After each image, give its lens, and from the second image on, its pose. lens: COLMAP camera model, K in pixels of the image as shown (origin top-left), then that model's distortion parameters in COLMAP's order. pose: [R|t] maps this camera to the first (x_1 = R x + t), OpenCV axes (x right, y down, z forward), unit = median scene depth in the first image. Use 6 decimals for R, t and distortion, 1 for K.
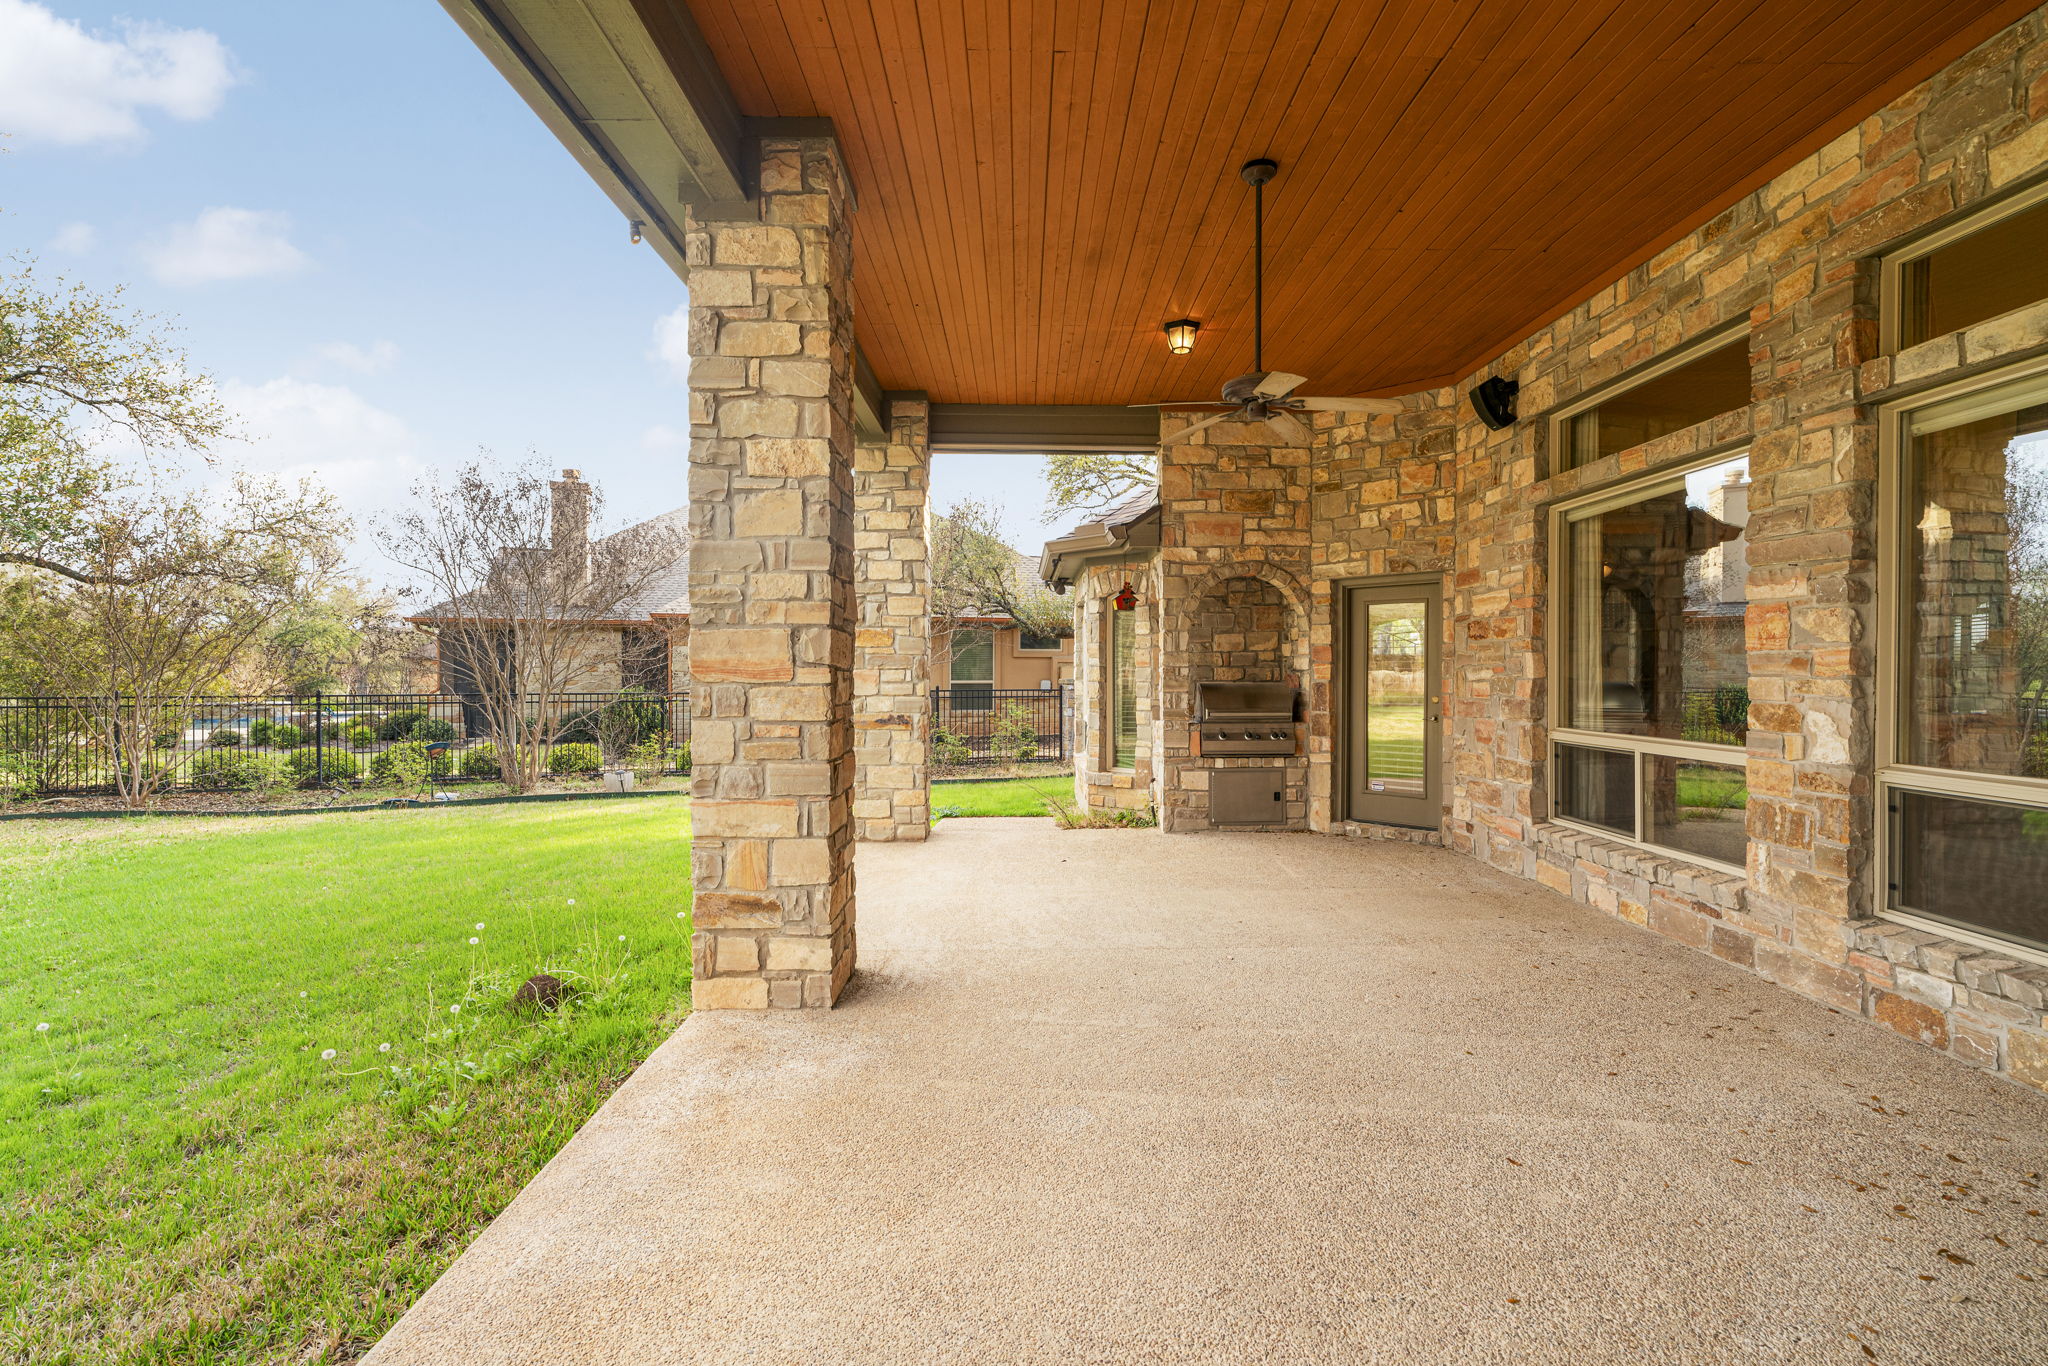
lens RADIAL K [[929.6, 0, 1025.5], [0, 929.6, 676.7], [0, 0, 1]] dist [-0.000399, 0.001218]
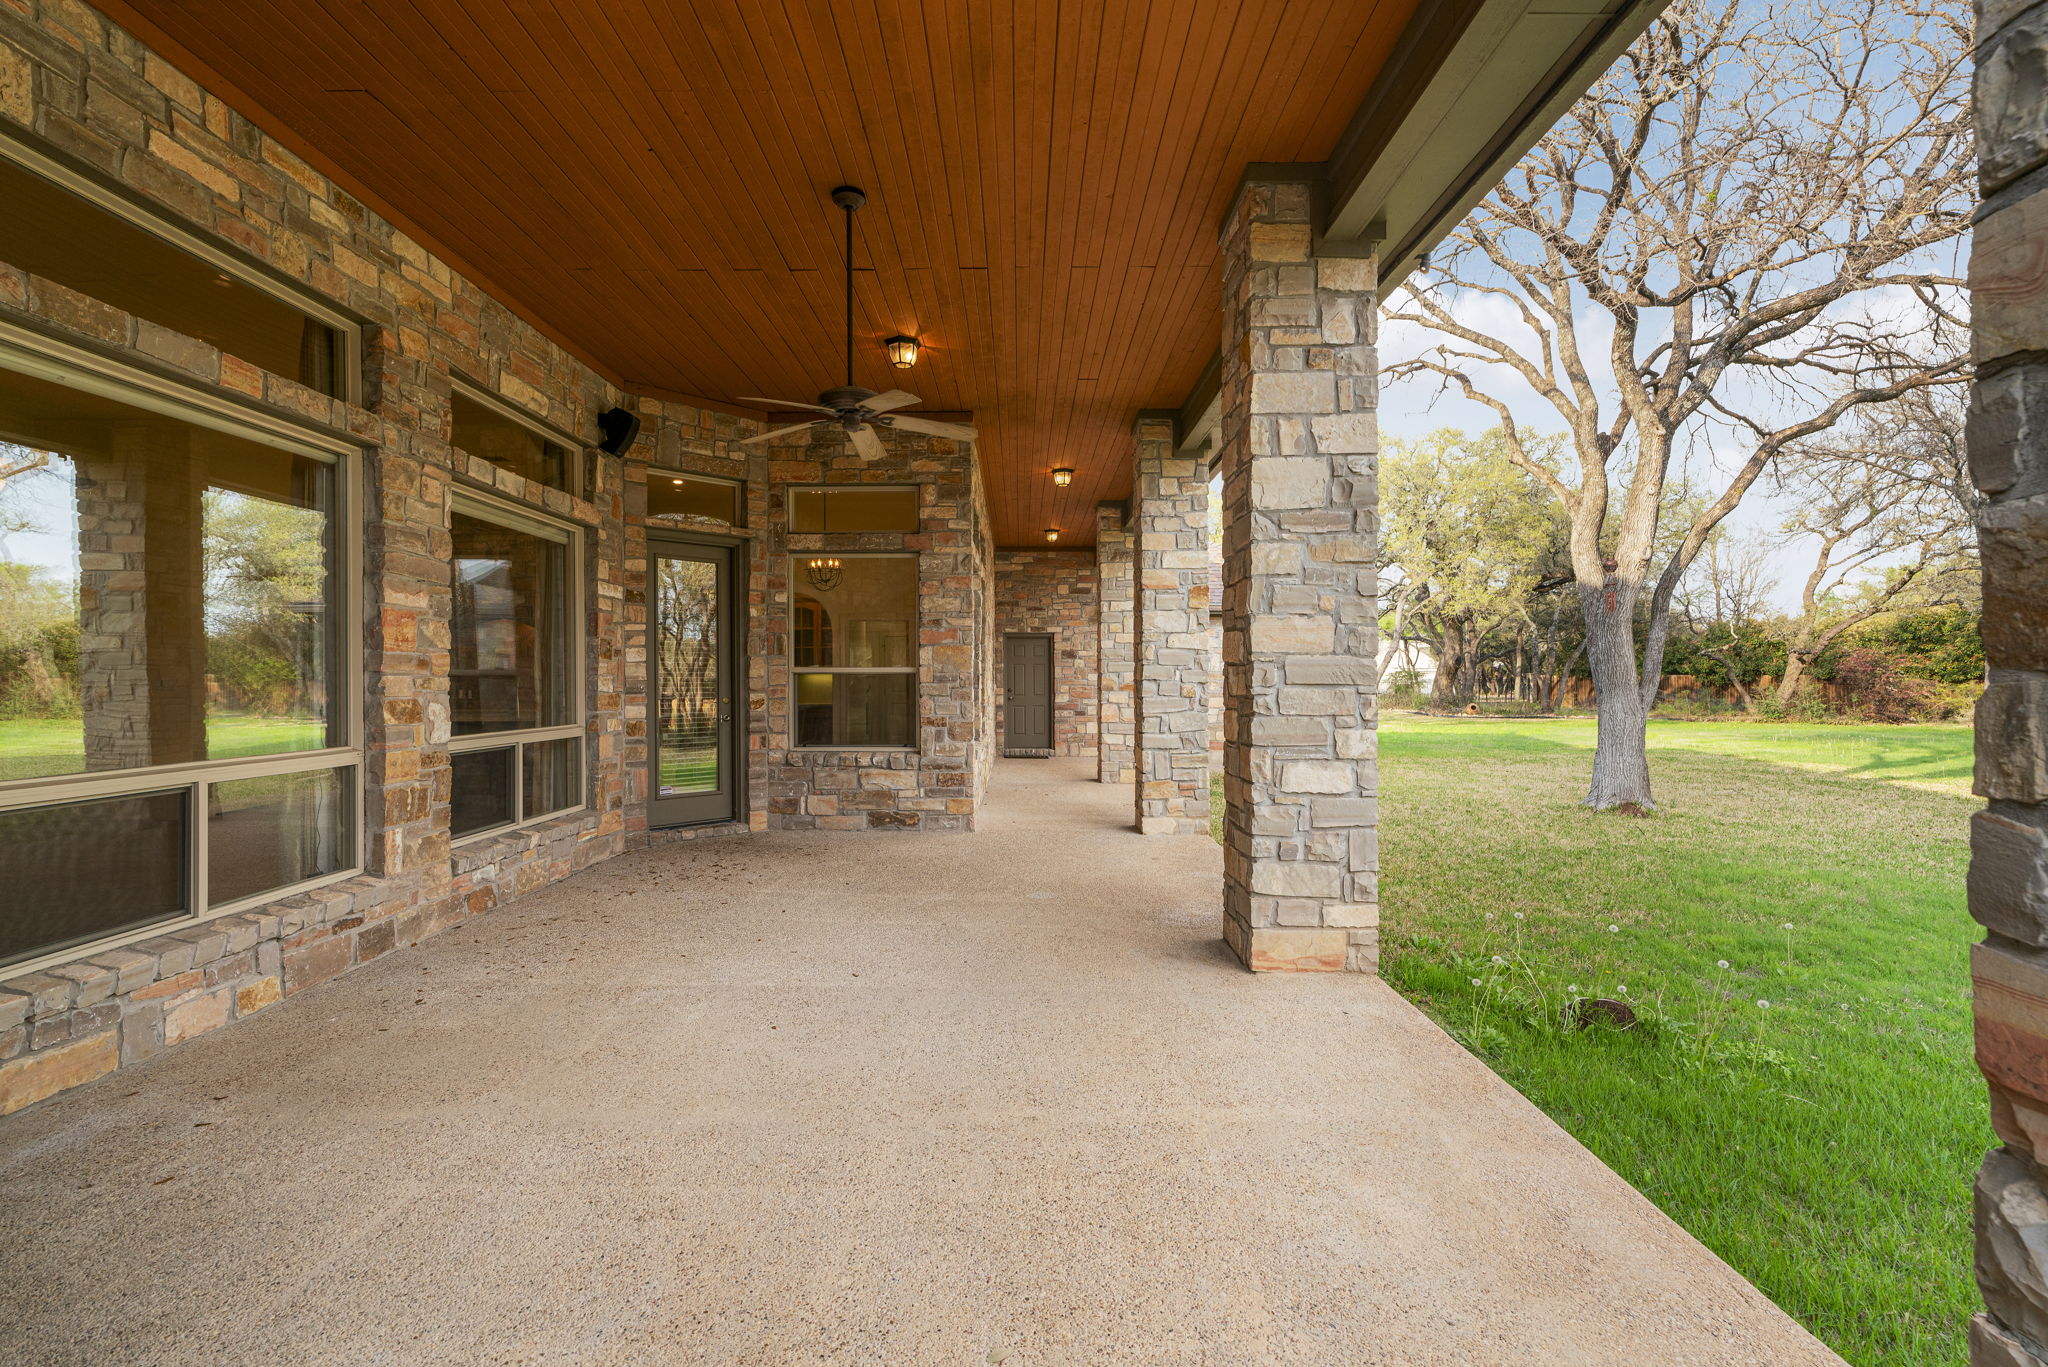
lens RADIAL K [[929.6, 0, 1023.2], [0, 929.6, 681.4], [0, 0, 1]] dist [-0.000399, 0.001218]
pose [[-0.999989, 0.004625, 0.000490, 0.056053], [0.004629, 0.999965, 0.006937, 0.003200], [-0.000458, 0.006939, -0.999976, 2.124861]]
